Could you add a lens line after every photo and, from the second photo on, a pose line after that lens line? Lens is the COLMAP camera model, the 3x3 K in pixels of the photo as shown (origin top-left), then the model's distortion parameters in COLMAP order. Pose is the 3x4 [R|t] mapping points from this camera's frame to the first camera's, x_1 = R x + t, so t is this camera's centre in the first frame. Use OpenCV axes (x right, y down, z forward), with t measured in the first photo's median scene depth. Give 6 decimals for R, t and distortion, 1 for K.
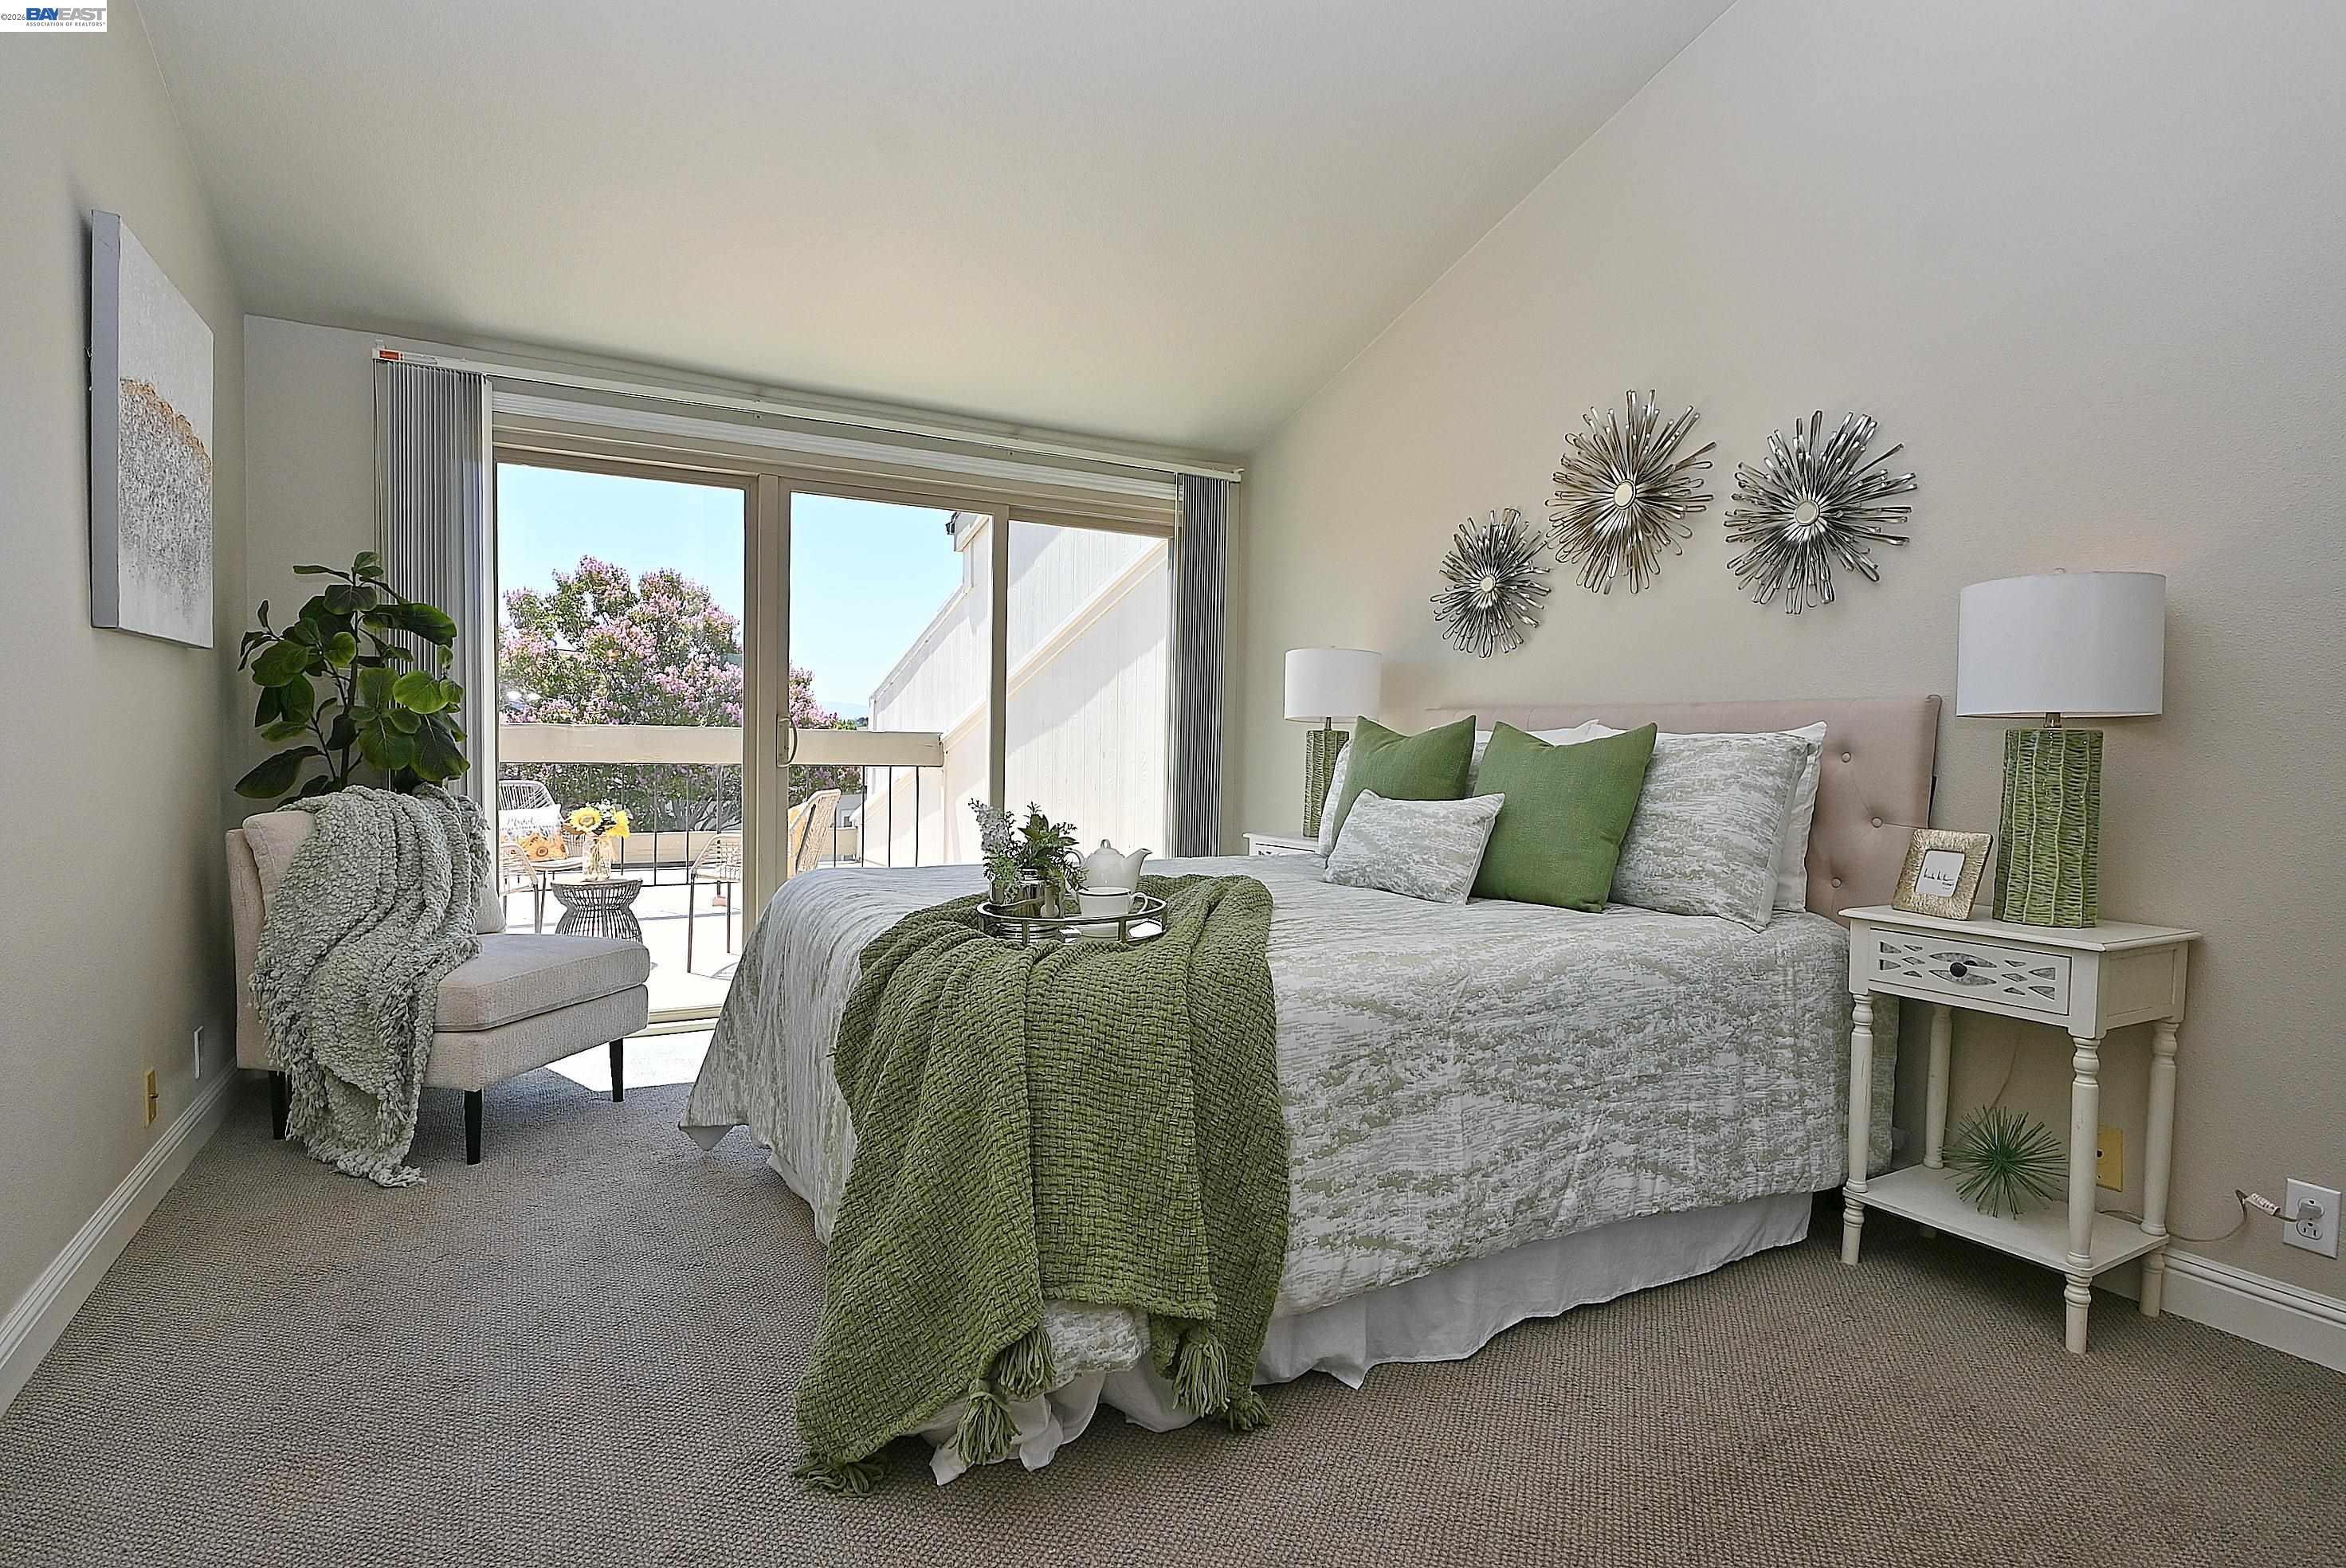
lens RADIAL K [[1158.7, 0, 1175.4], [0, 1158.7, 782.4], [0, 0, 1]] dist [-0.007436, 0.000678]
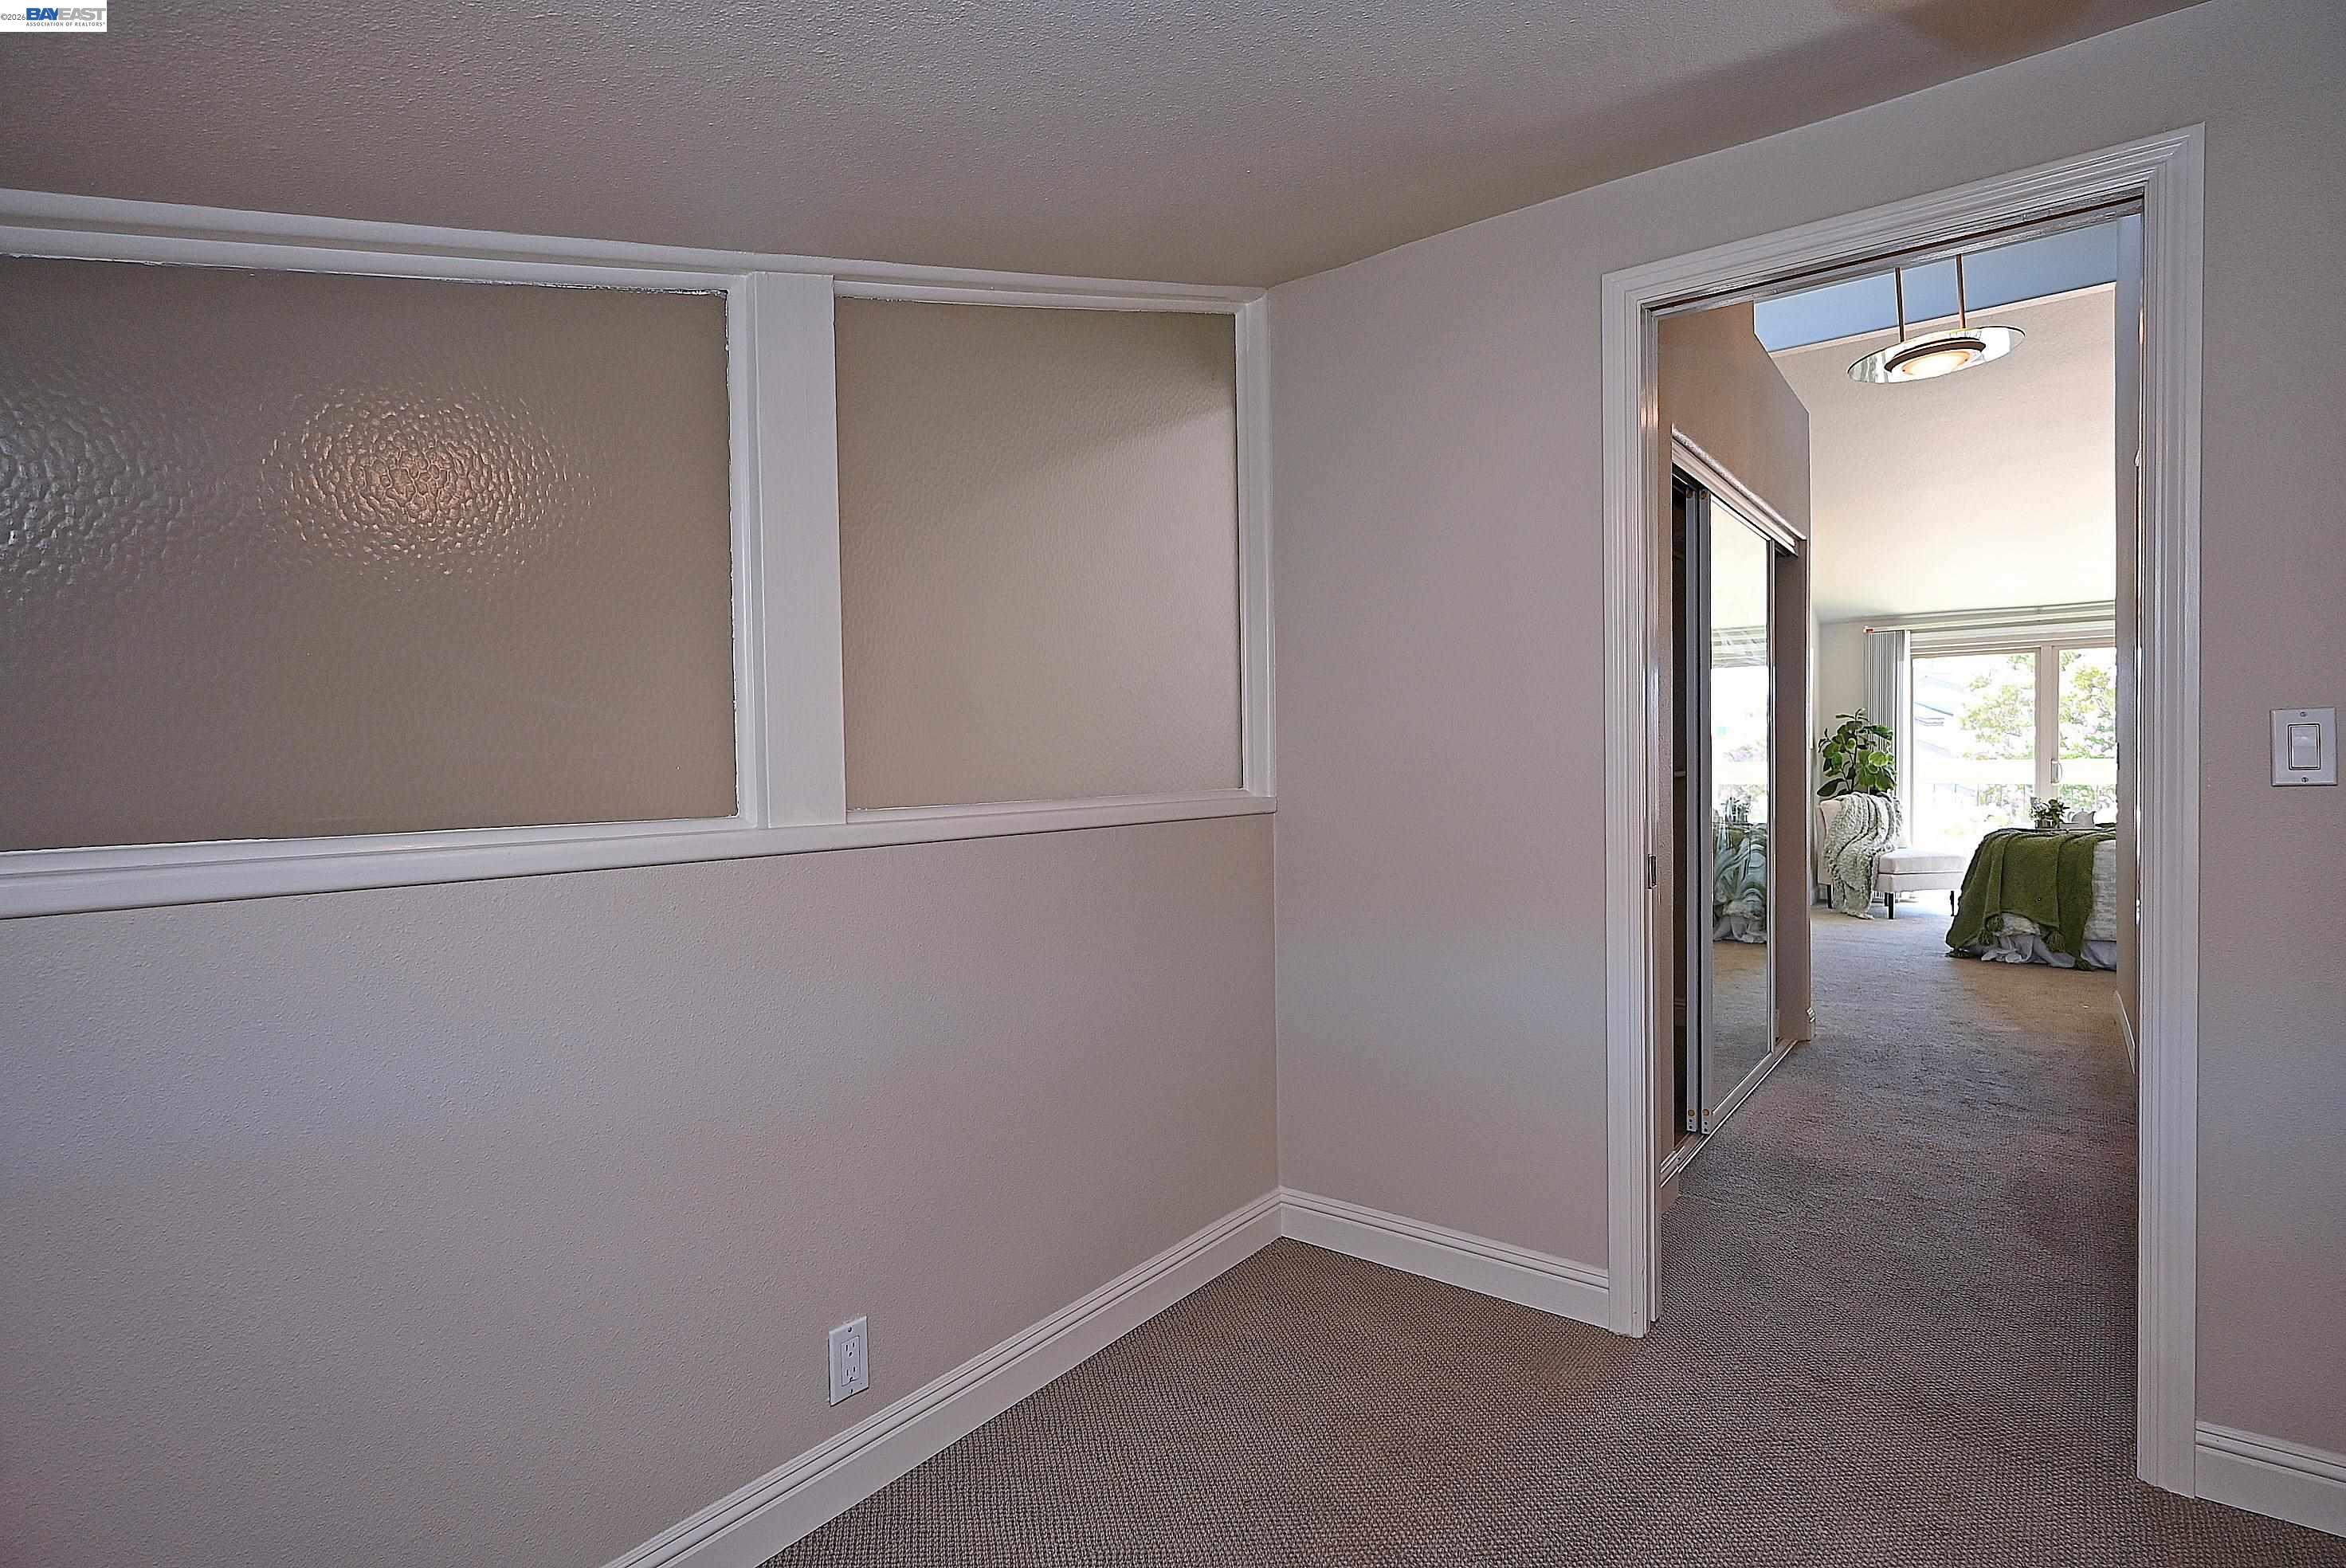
lens RADIAL K [[1126.0, 0, 1173.0], [0, 1126.0, 784.0], [0, 0, 1]] dist [-0.004708, -0.000137]
pose [[0.382377, -0.004046, -0.923997, 1.187335], [-0.012254, 0.999880, -0.009449, 0.028778], [0.923925, 0.014936, 0.382282, -1.587992]]
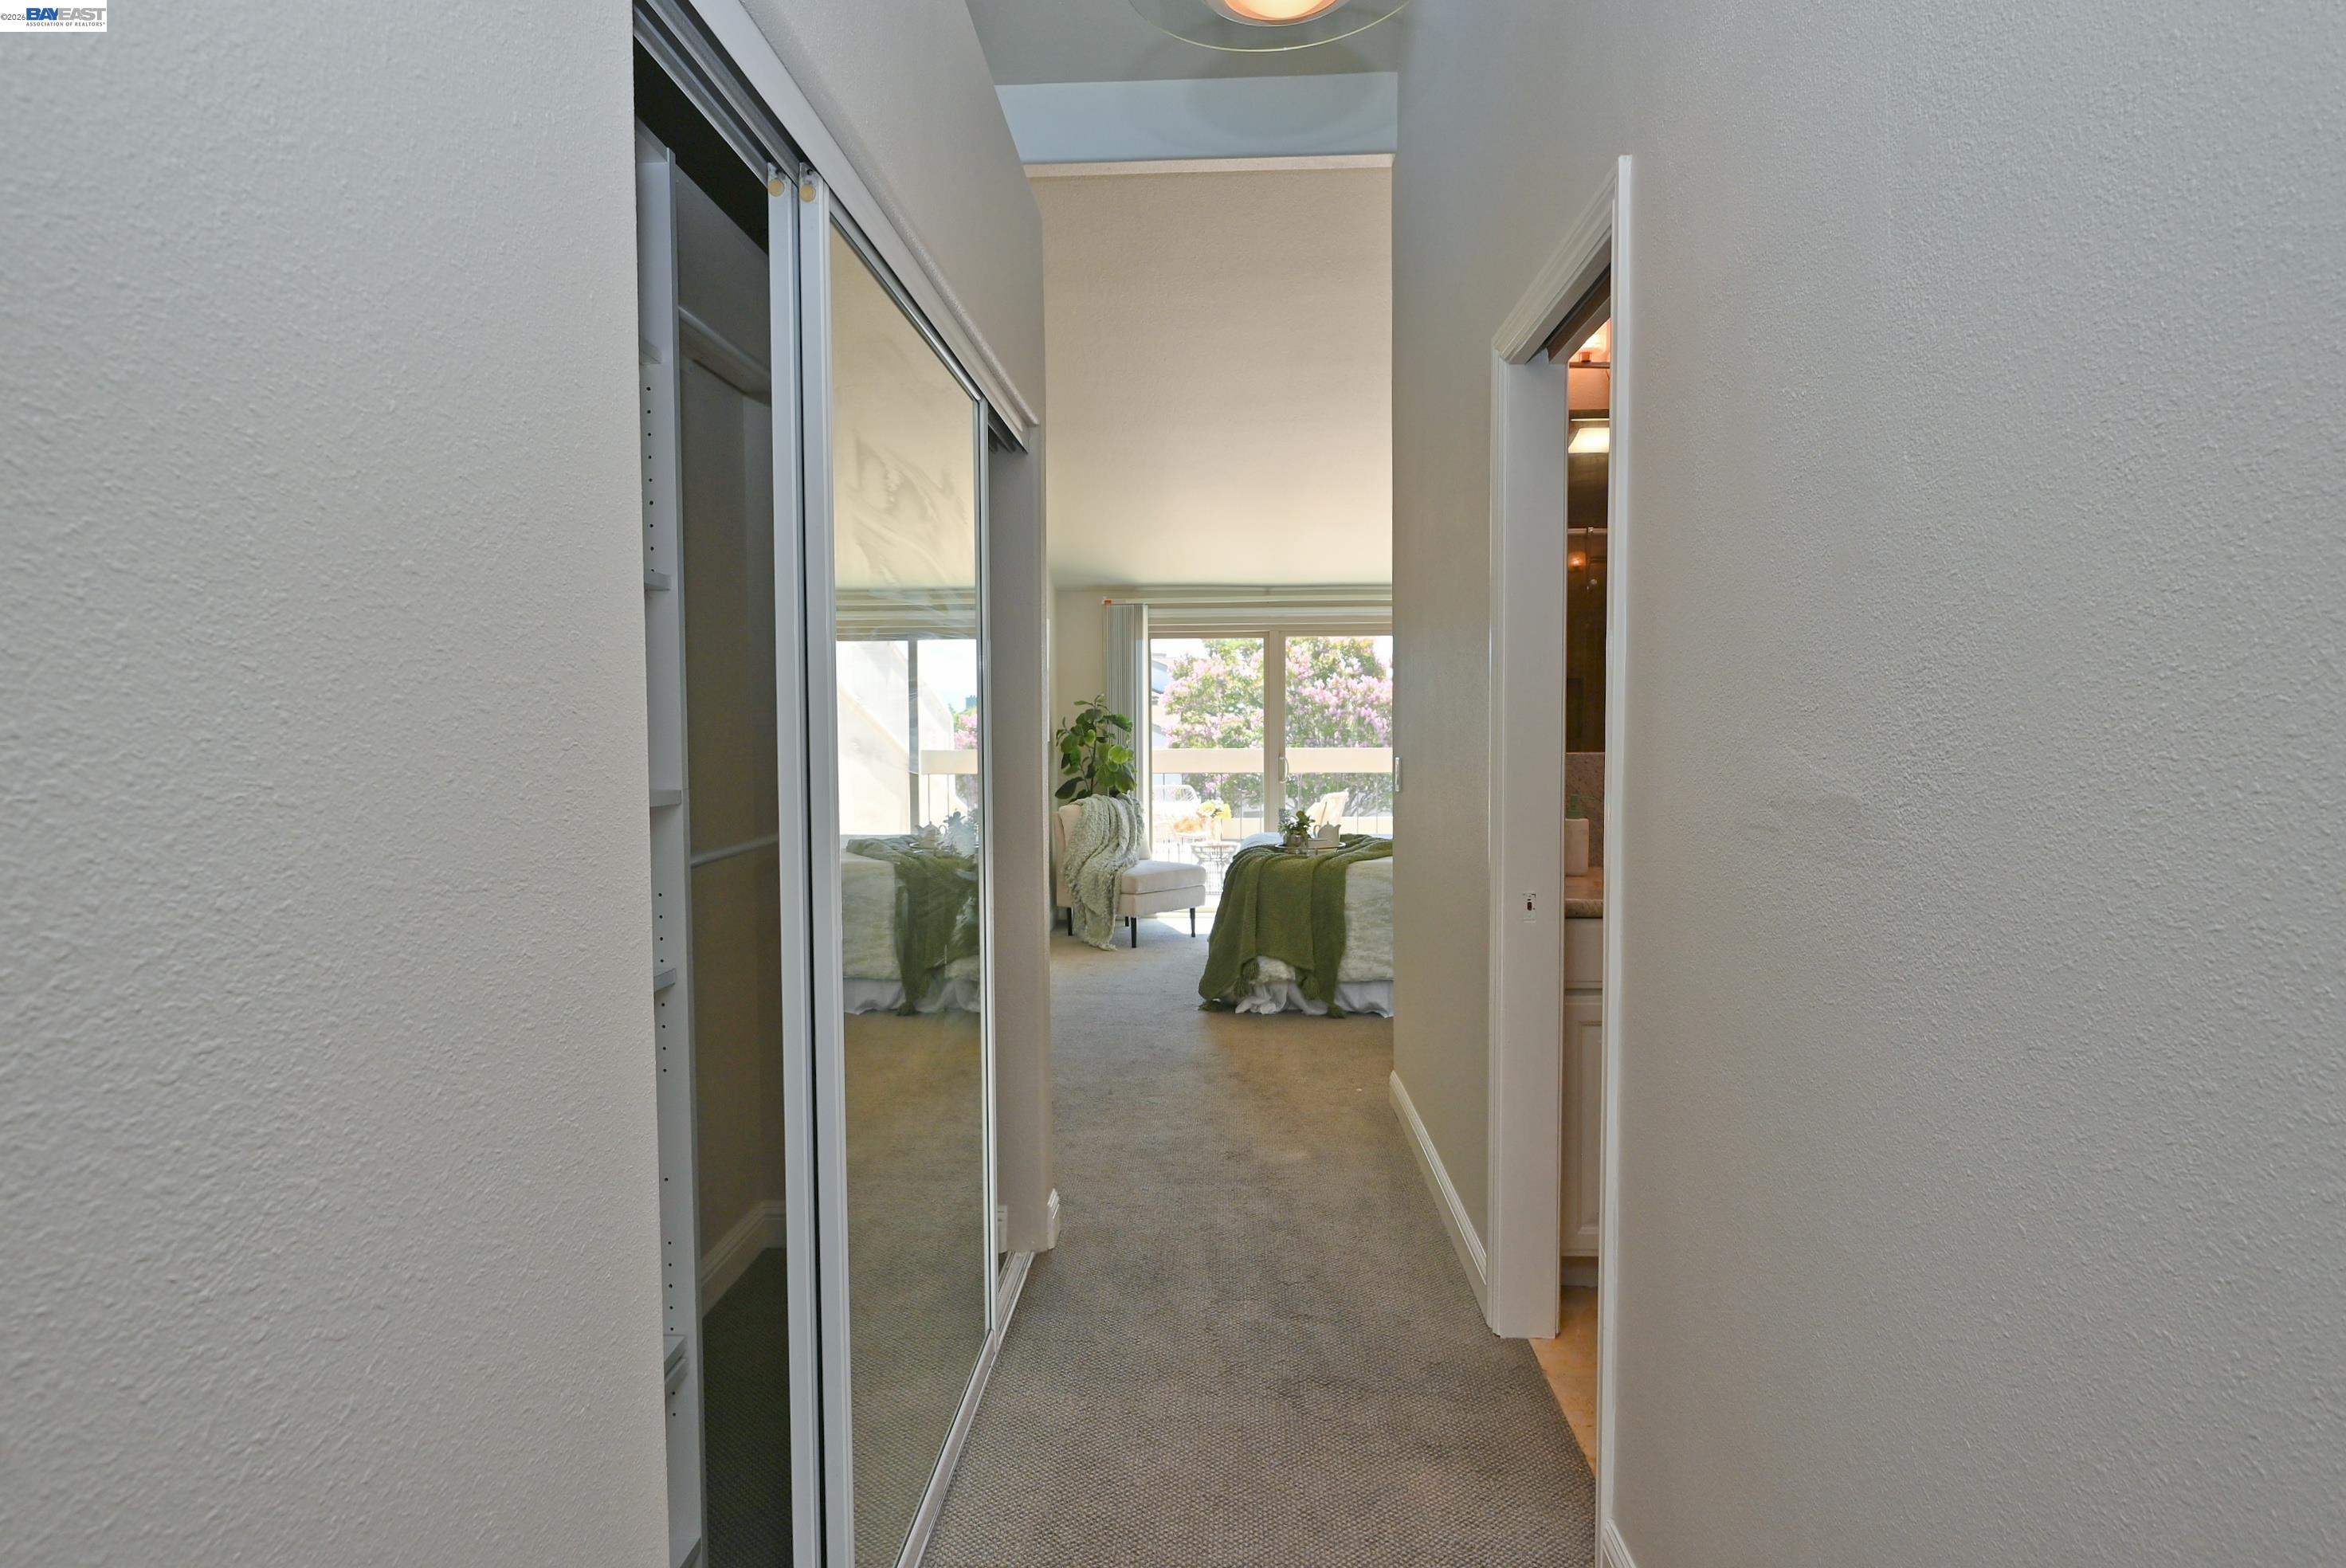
lens RADIAL K [[1204.0, 0, 1173.0], [0, 1204.0, 784.0], [0, 0, 1]] dist [-0.000197, -0.000007]
pose [[0.847609, 0.002919, -0.530614, 0.733218], [0.001528, 0.999967, 0.007940, -0.037423], [0.530620, -0.007541, 0.847576, -1.005728]]
